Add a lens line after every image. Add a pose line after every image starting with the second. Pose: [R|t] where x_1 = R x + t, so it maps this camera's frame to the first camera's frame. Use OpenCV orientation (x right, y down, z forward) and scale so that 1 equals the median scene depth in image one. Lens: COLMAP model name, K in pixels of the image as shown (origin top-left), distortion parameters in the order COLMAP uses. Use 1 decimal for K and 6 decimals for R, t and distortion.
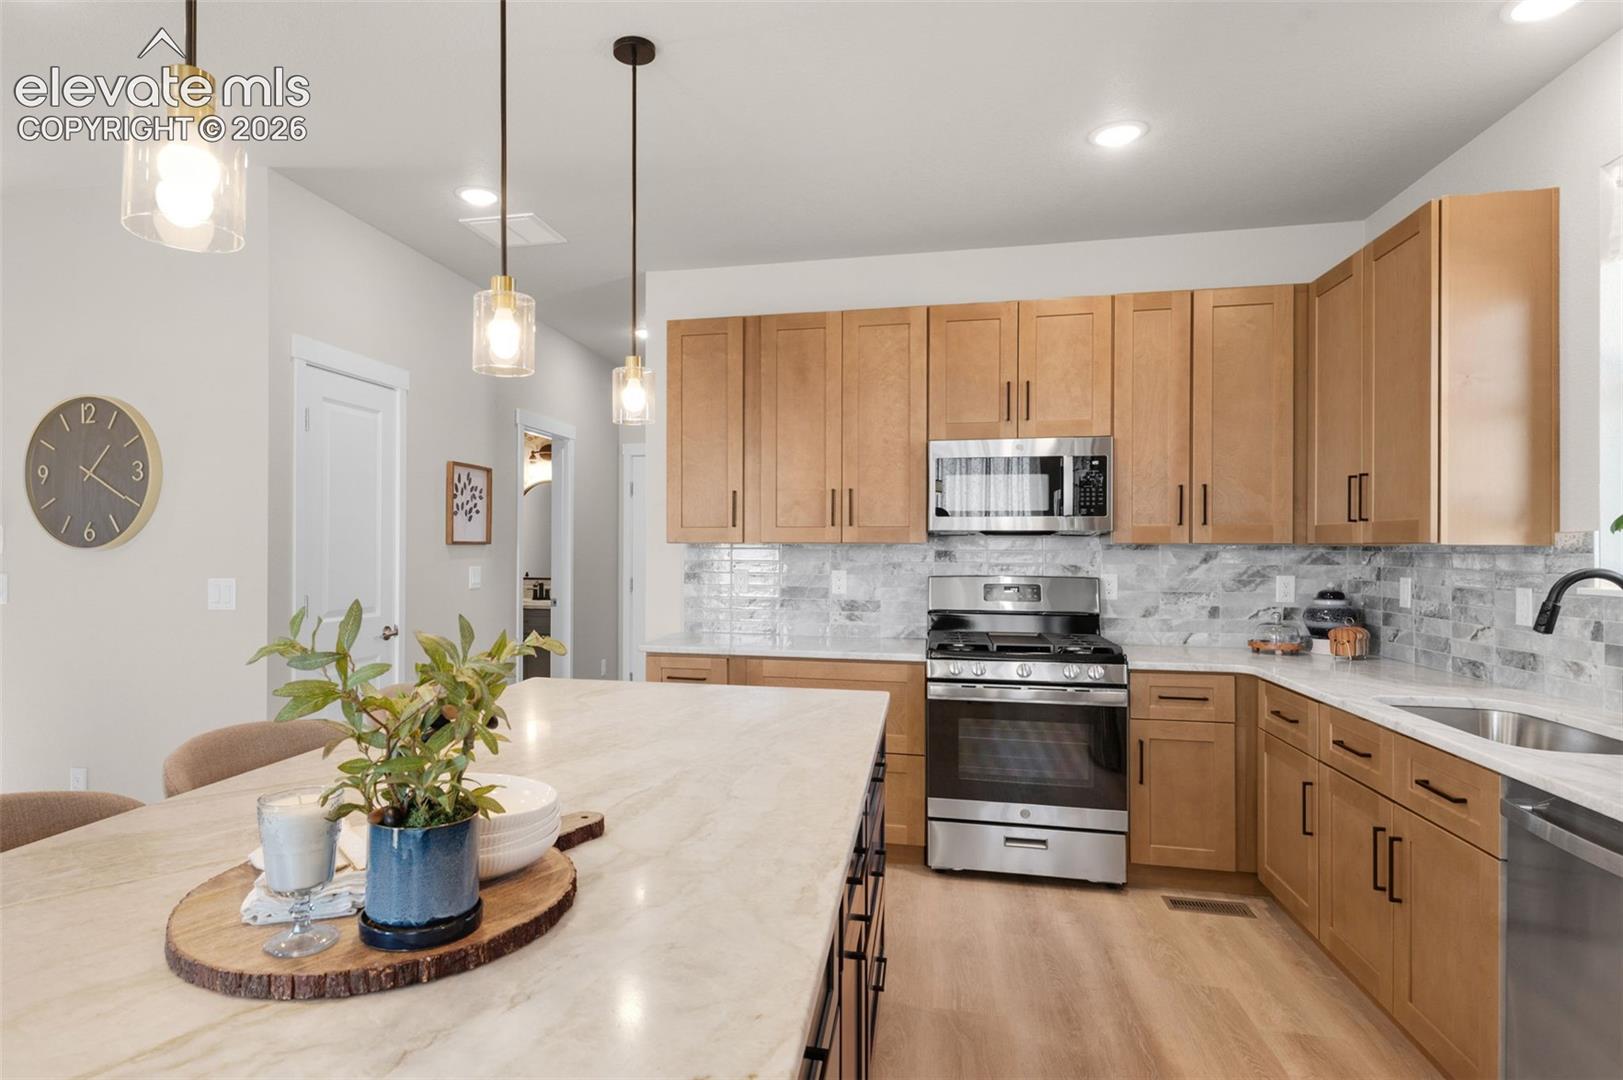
lens RADIAL K [[881.6, 0, 729.7], [0, 881.6, 539.1], [0, 0, 1]] dist [0.018119, -0.007554]
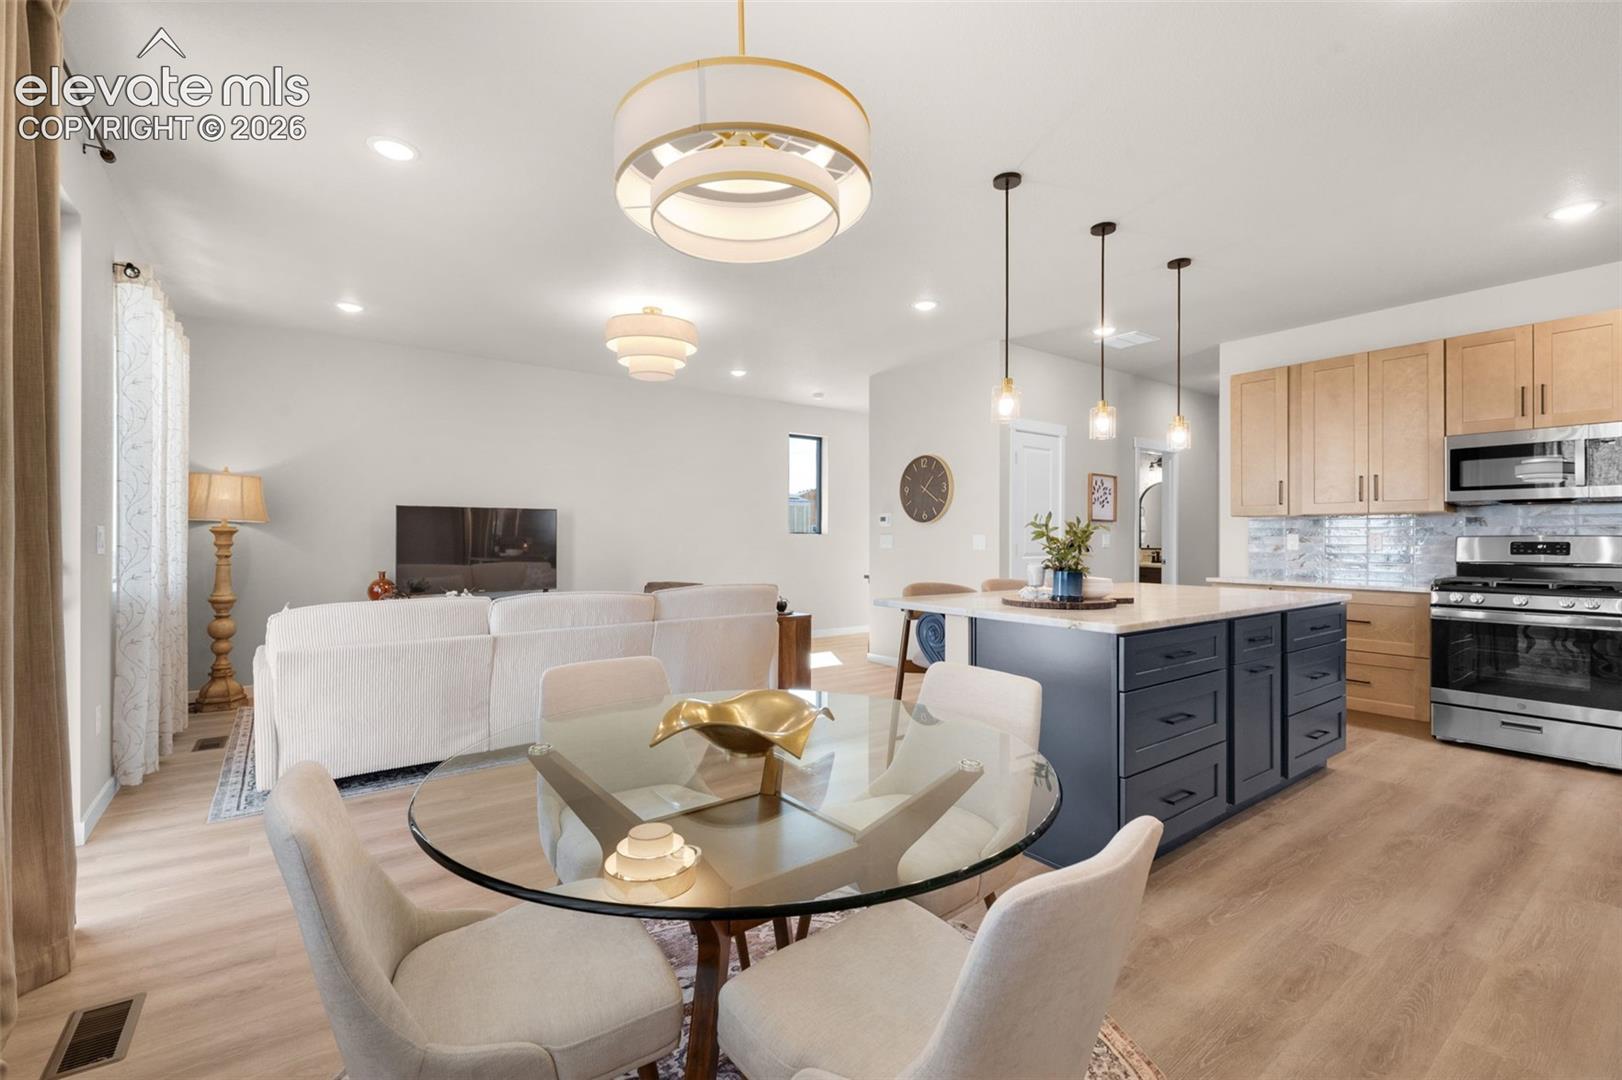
lens RADIAL K [[691.9, 0, 802.1], [0, 691.9, 537.1], [0, 0, 1]] dist [0.002364, -0.005725]
pose [[0.753544, -0.003296, -0.657389, 0.190035], [0.004552, 0.999990, 0.000205, 0.043525], [0.657382, -0.003147, 0.753551, -0.504426]]
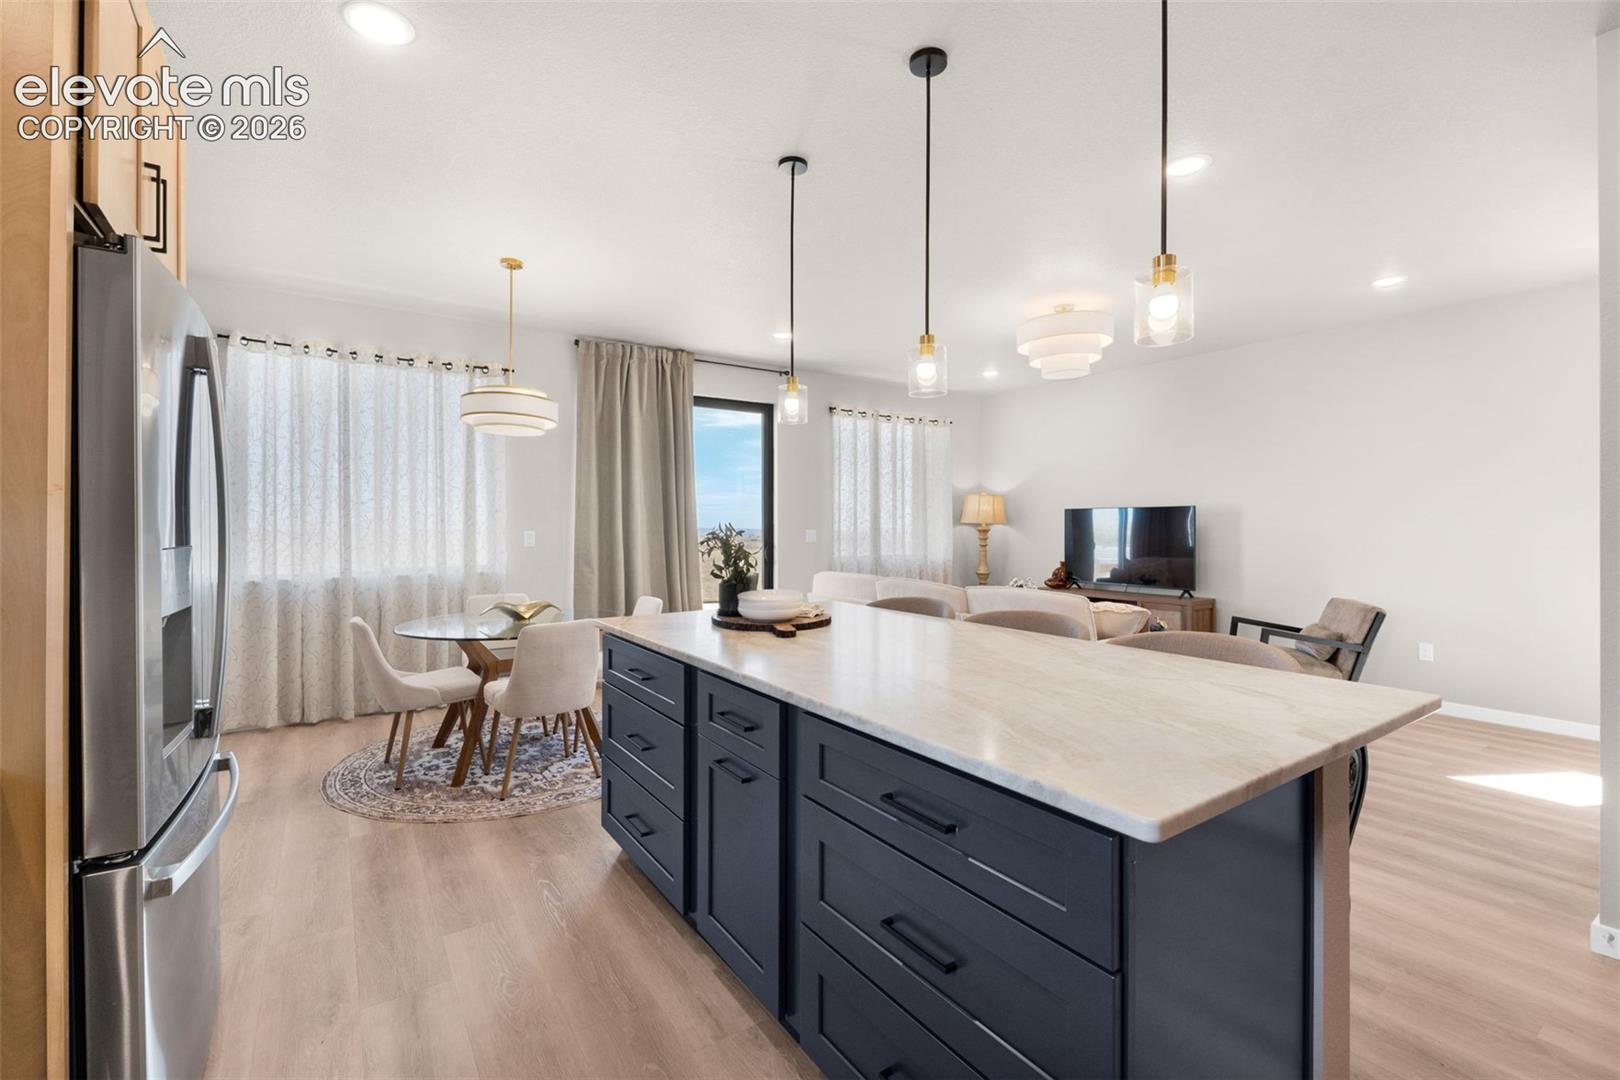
lens RADIAL K [[691.0, 0, 800.6], [0, 691.0, 526.5], [0, 0, 1]] dist [0.002364, -0.005725]
pose [[-0.678576, -0.000565, -0.734530, 0.391041], [-0.000743, 1.000000, -0.000083, 0.024996], [0.734530, 0.000489, -0.678576, 0.805676]]
